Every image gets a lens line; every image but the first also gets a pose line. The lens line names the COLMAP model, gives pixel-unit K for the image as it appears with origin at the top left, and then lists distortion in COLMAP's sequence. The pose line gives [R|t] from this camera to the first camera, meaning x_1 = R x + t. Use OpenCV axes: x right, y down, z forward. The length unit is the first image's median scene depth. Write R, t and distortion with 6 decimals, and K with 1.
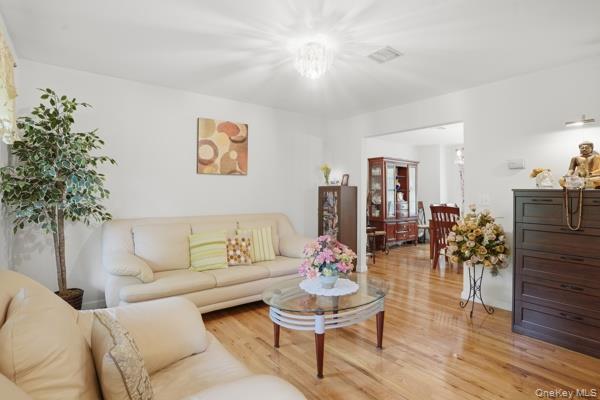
lens RADIAL K [[296.8, 0, 301.7], [0, 296.8, 195.7], [0, 0, 1]] dist [-0.050239, 0.017544]
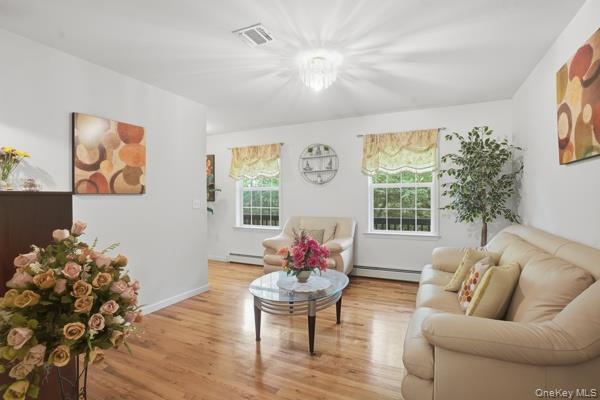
lens RADIAL K [[296.8, 0, 297.6], [0, 296.8, 198.3], [0, 0, 1]] dist [-0.050239, 0.017544]
pose [[-0.889545, 0.006949, -0.456795, 0.611576], [0.000159, 0.999889, 0.014902, -0.023543], [0.456848, 0.013184, -0.889447, 1.965760]]
